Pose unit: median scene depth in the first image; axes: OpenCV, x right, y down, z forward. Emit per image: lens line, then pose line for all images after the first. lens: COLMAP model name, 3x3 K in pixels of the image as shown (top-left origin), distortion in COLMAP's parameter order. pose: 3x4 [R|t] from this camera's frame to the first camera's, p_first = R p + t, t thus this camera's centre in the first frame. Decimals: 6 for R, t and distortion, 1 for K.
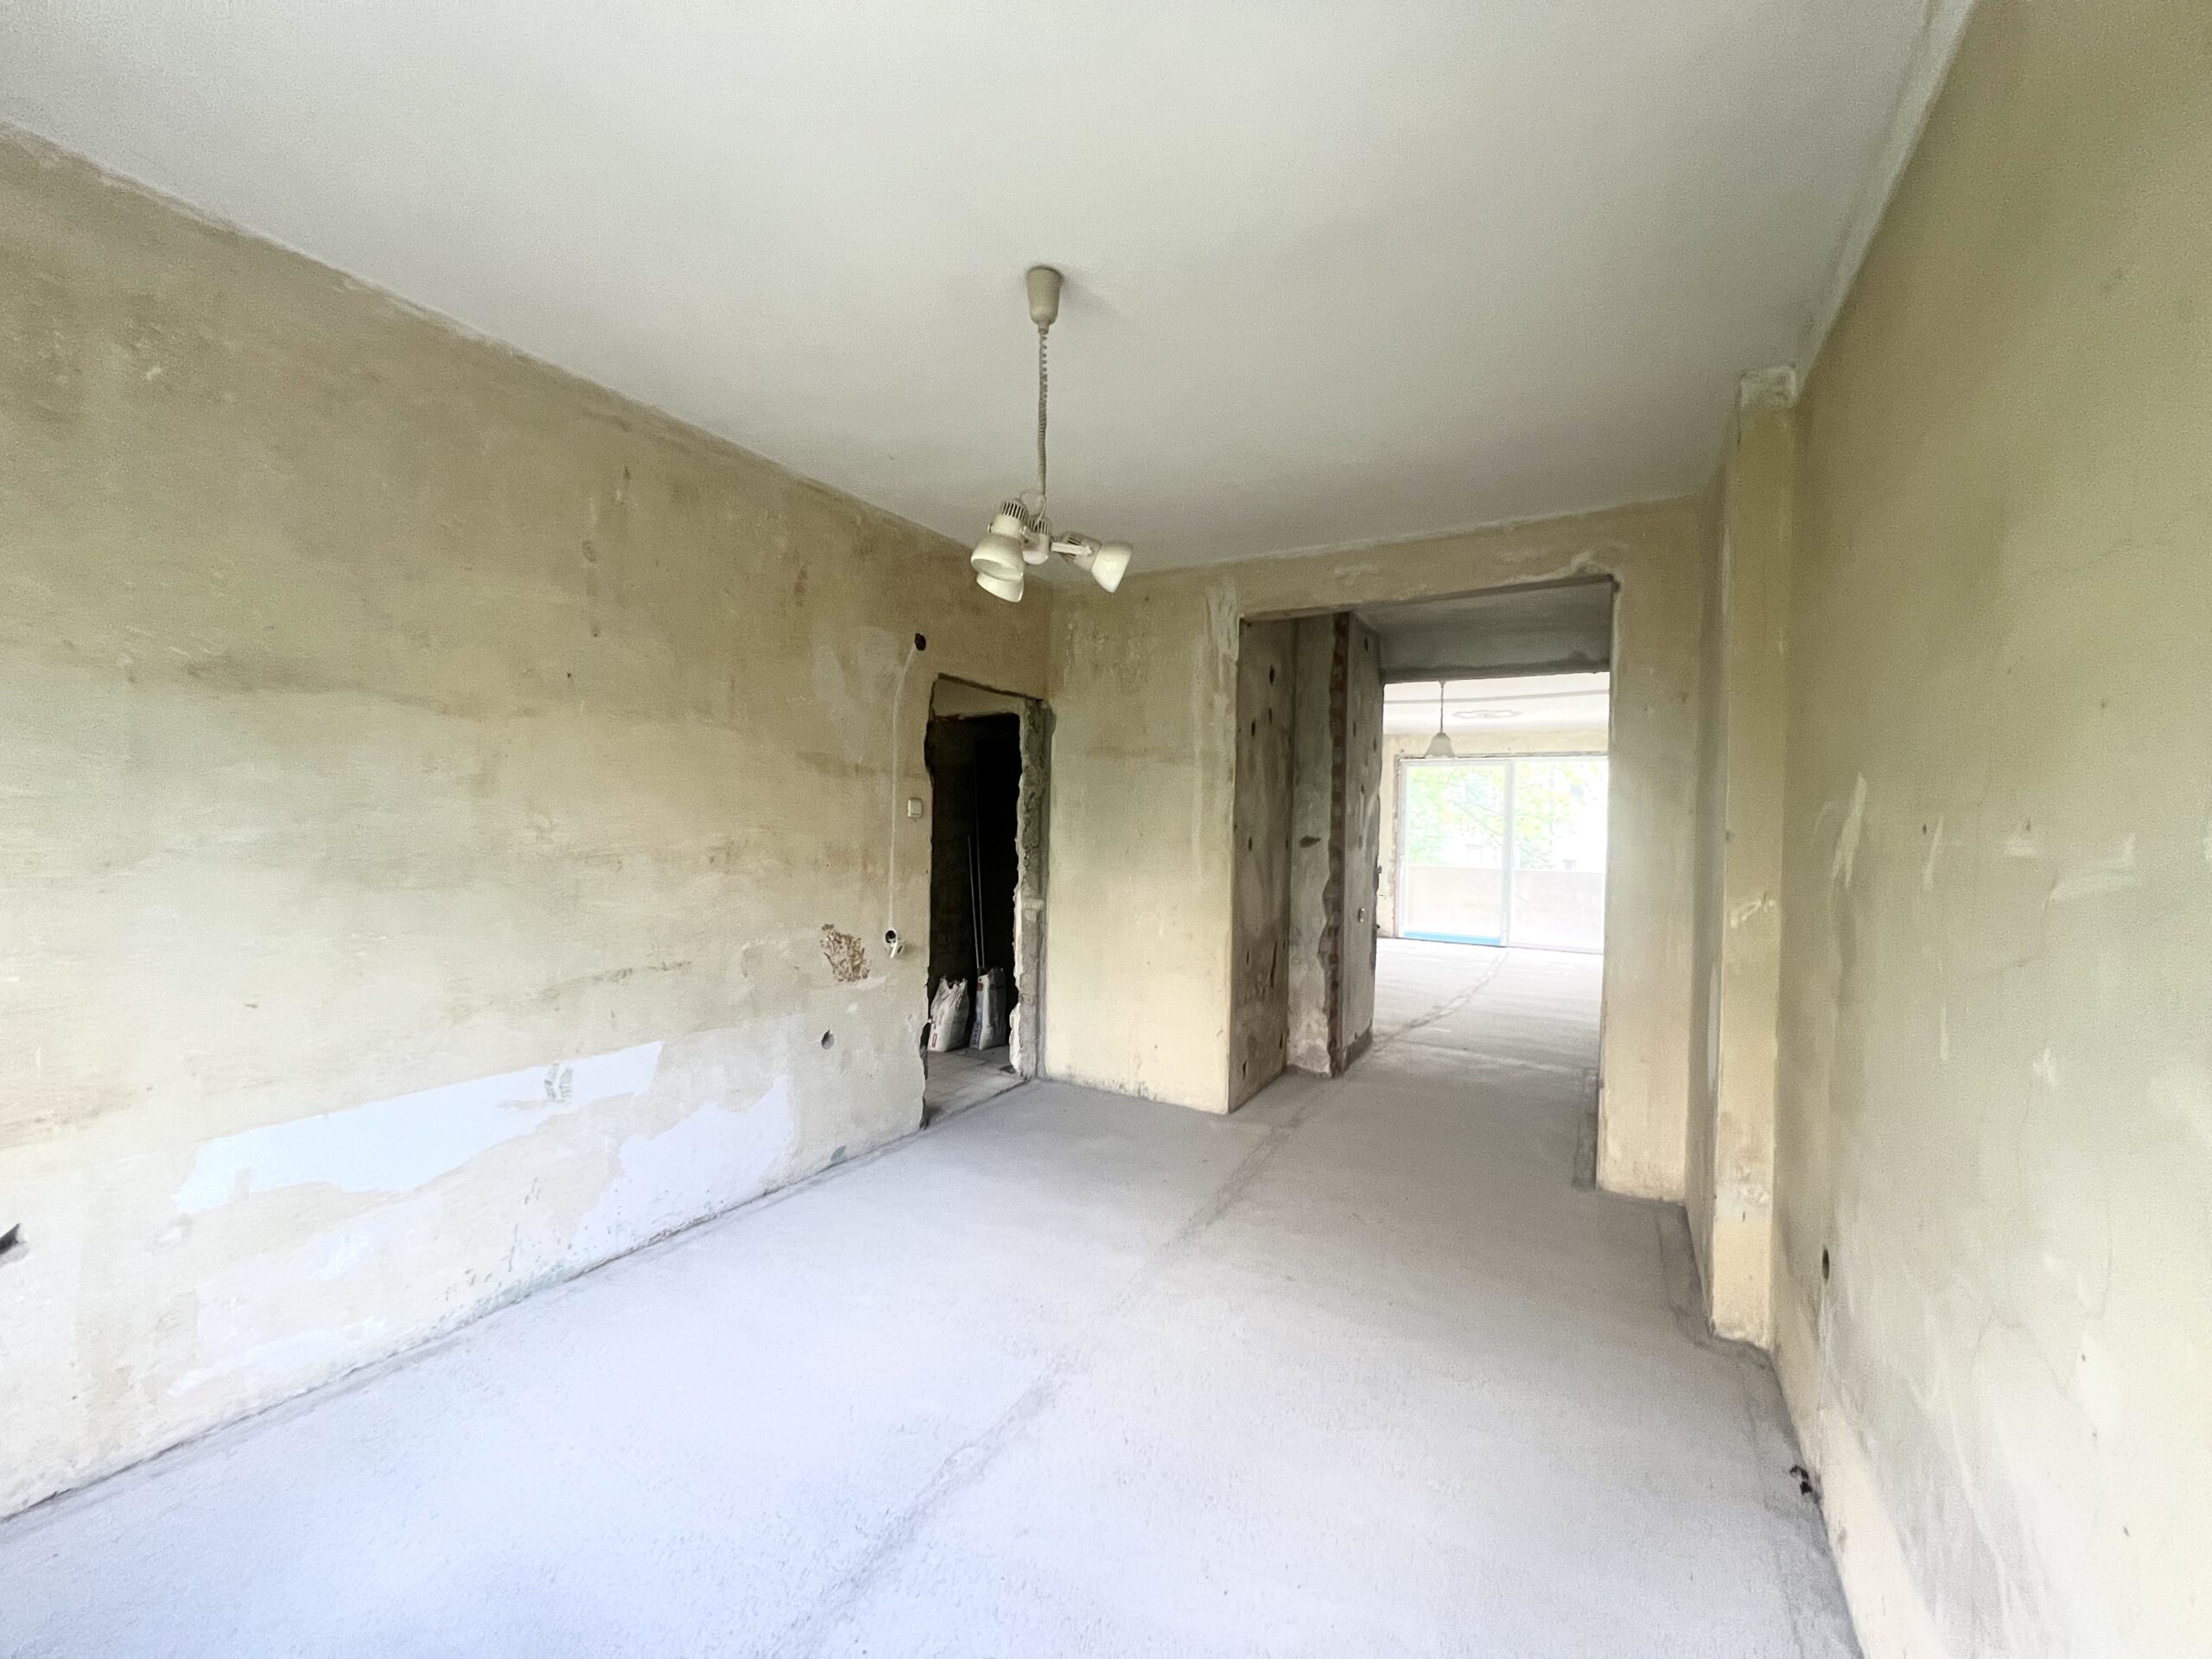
lens RADIAL K [[884.5, 0, 1106.3], [0, 884.5, 827.6], [0, 0, 1]] dist [-0.003308, 0.000431]
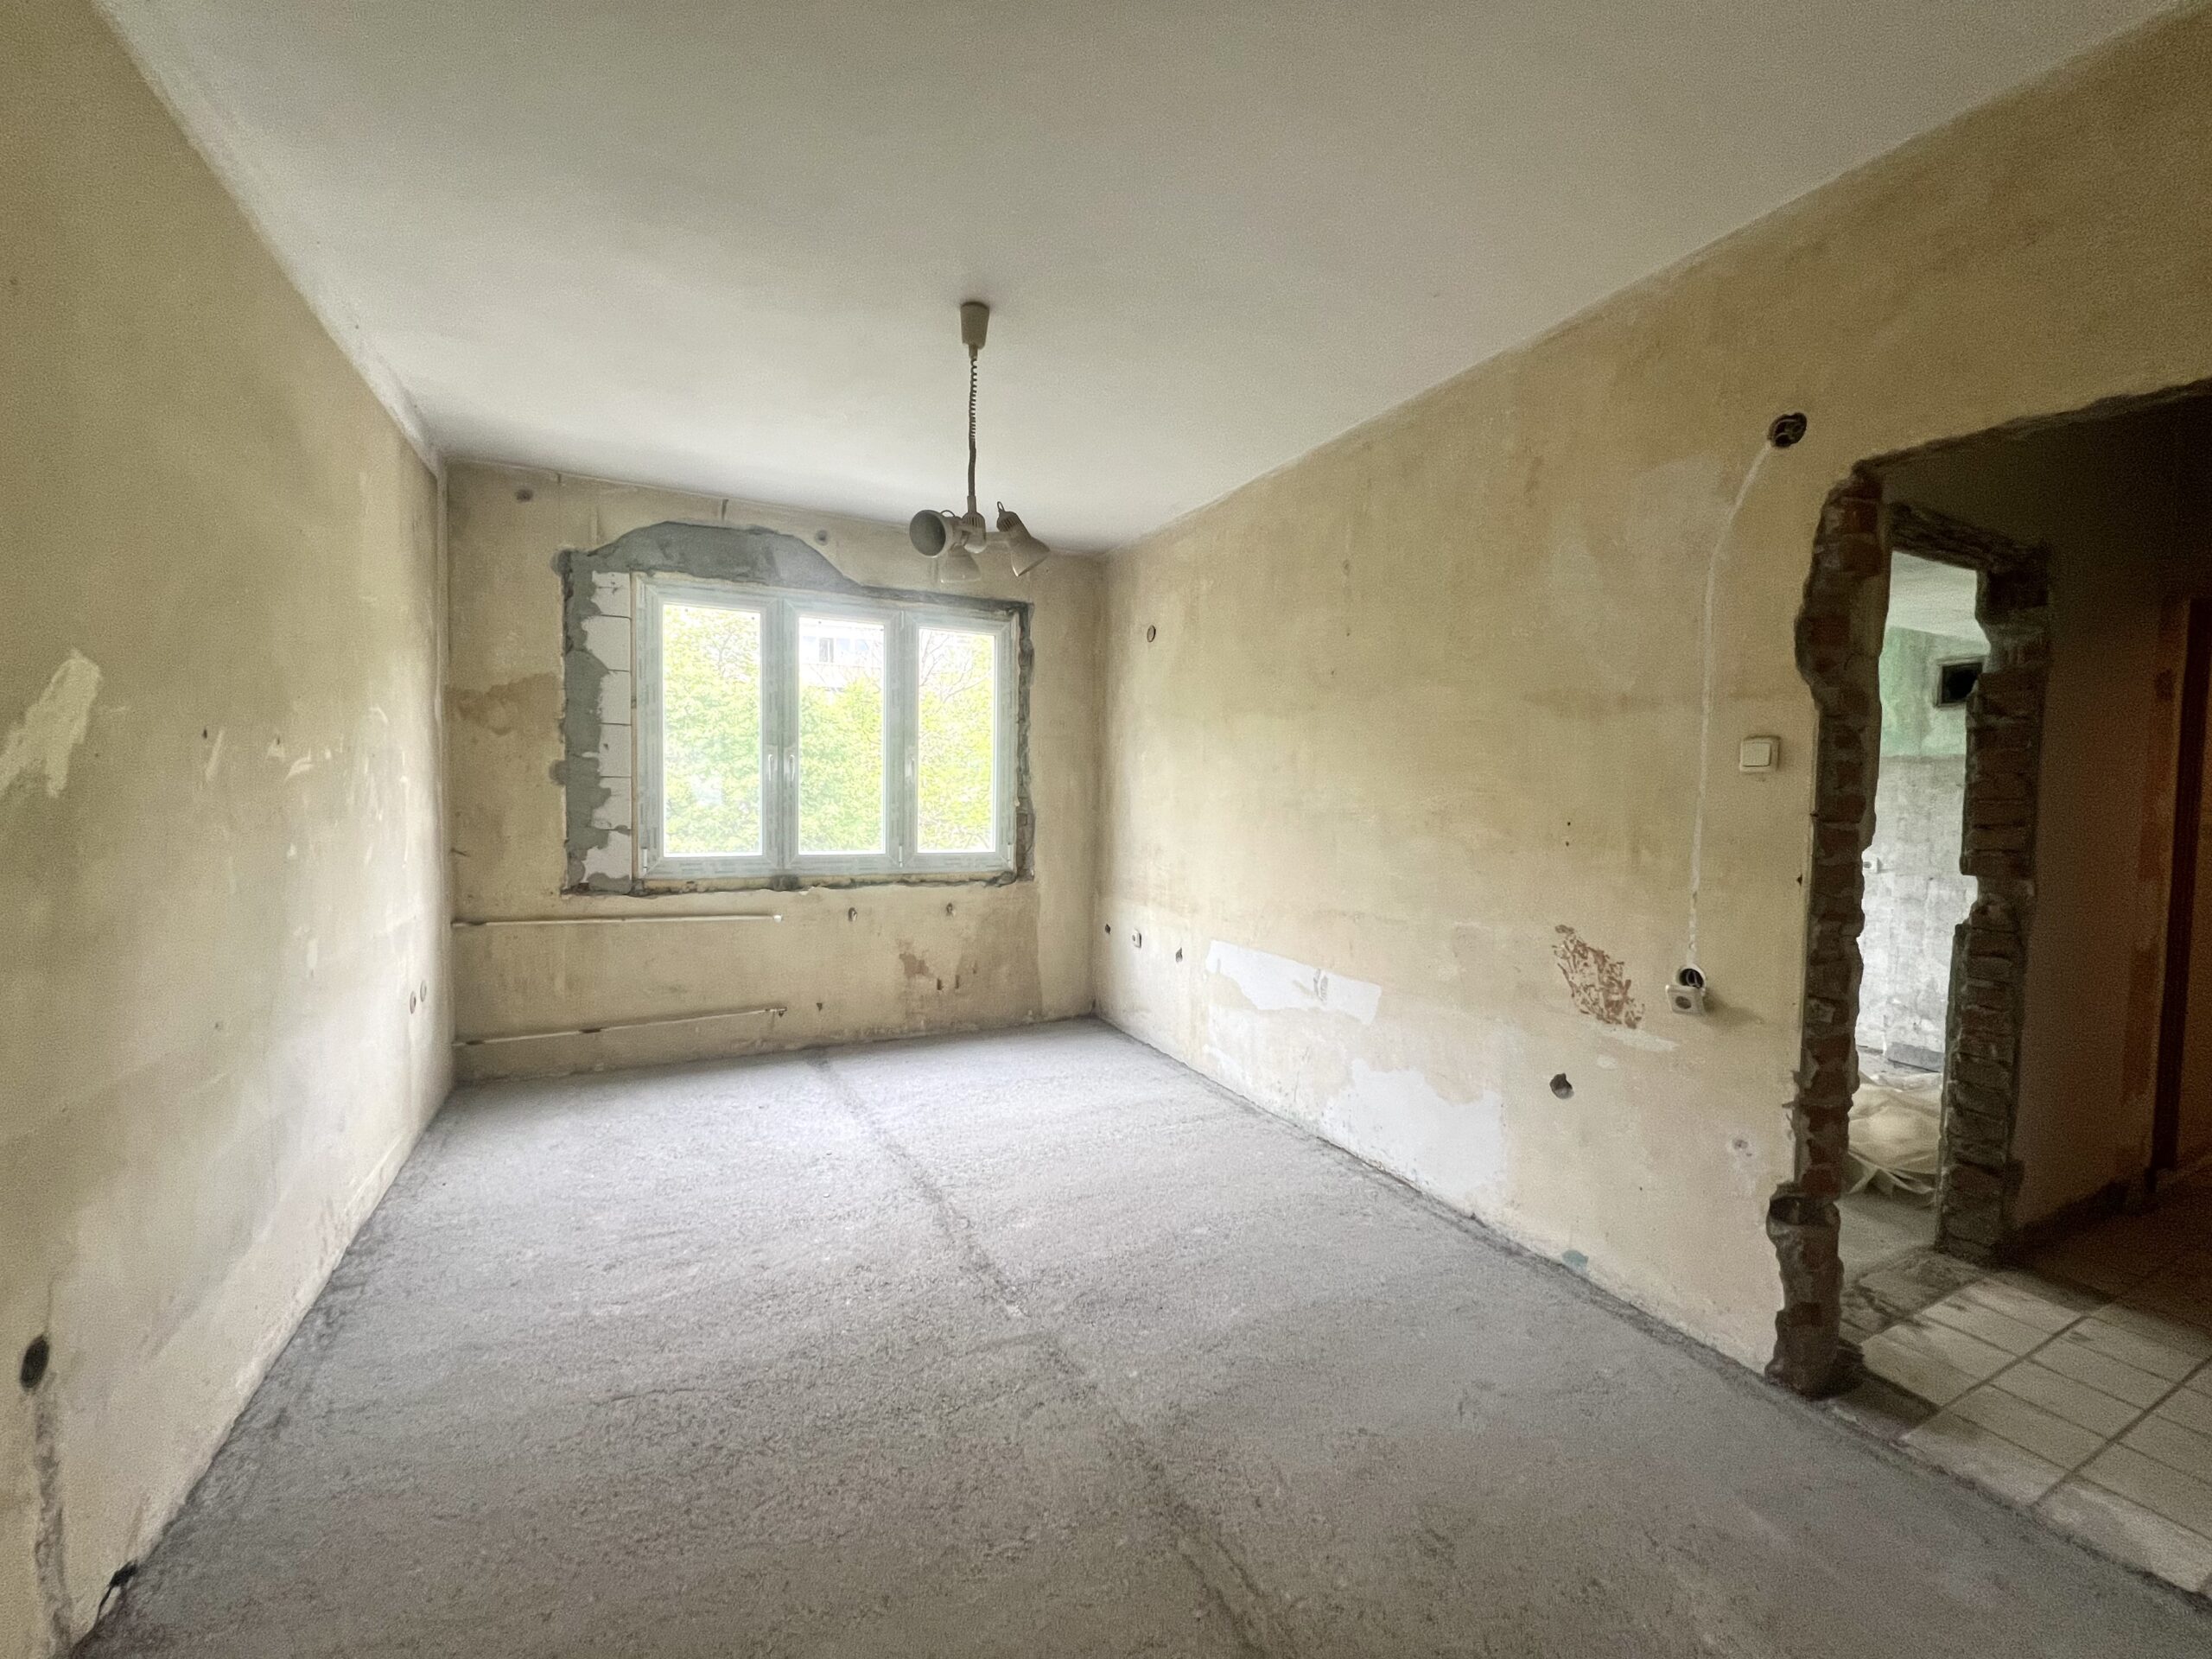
lens RADIAL K [[884.5, 0, 1100.0], [0, 884.5, 828.7], [0, 0, 1]] dist [-0.003308, 0.000431]
pose [[-0.555615, 0.004858, -0.831426, 0.501887], [-0.033134, 0.999059, 0.027980, 0.023424], [0.830779, 0.043094, -0.554931, 1.102840]]
